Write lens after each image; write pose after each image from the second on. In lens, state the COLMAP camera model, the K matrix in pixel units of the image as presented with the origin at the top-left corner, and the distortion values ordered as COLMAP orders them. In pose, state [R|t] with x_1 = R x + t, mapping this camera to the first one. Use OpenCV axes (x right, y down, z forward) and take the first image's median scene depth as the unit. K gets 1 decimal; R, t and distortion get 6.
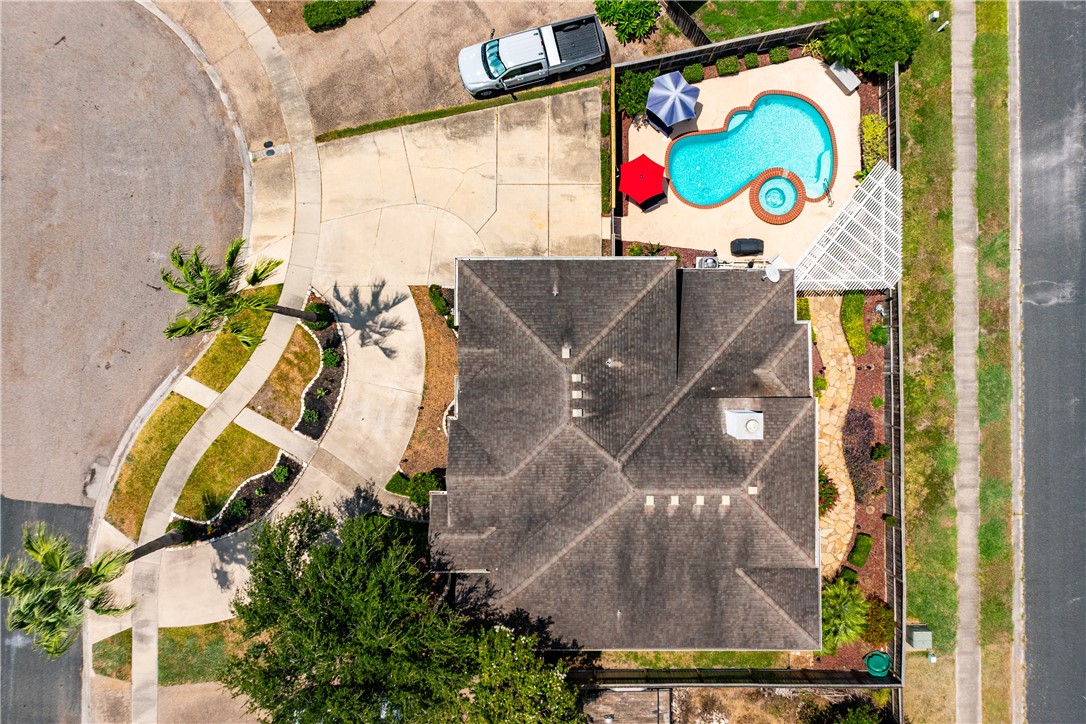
lens RADIAL K [[708.3, 0, 556.0], [0, 708.3, 362.7], [0, 0, 1]] dist [0.002729, -0.000098]
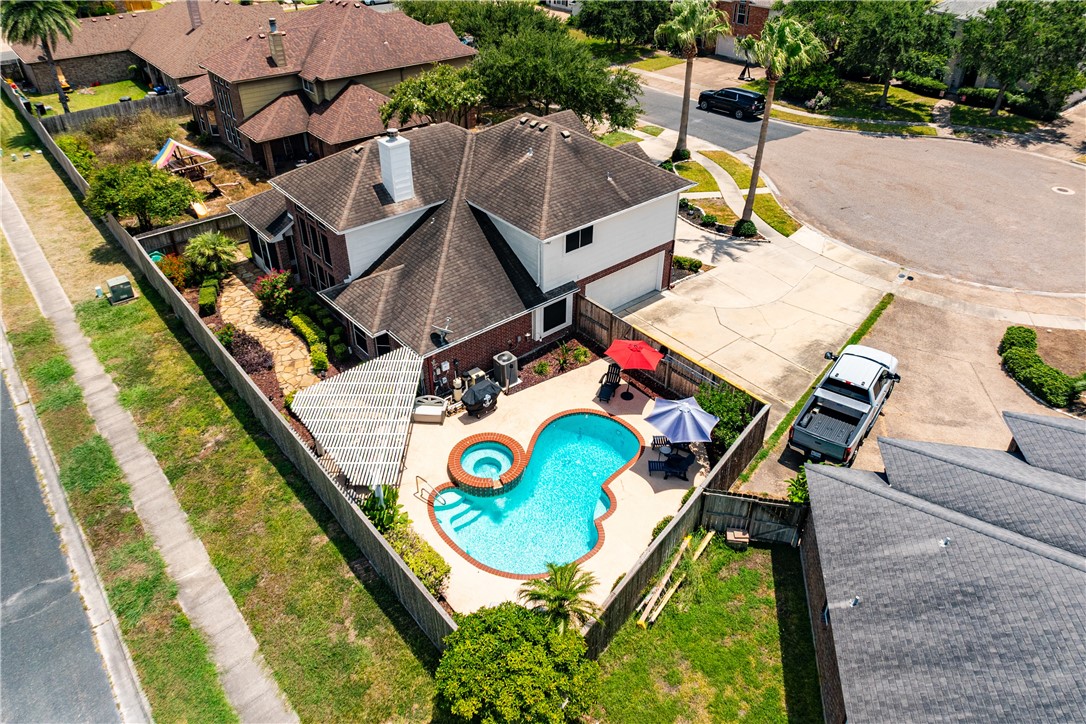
lens RADIAL K [[708.3, 0, 556.0], [0, 708.3, 362.7], [0, 0, 1]] dist [0.002729, -0.000098]
pose [[-0.761039, 0.380974, -0.525051, 0.594135], [-0.648624, -0.434014, 0.625235, -0.681913], [0.010318, 0.816389, 0.577410, 0.495327]]
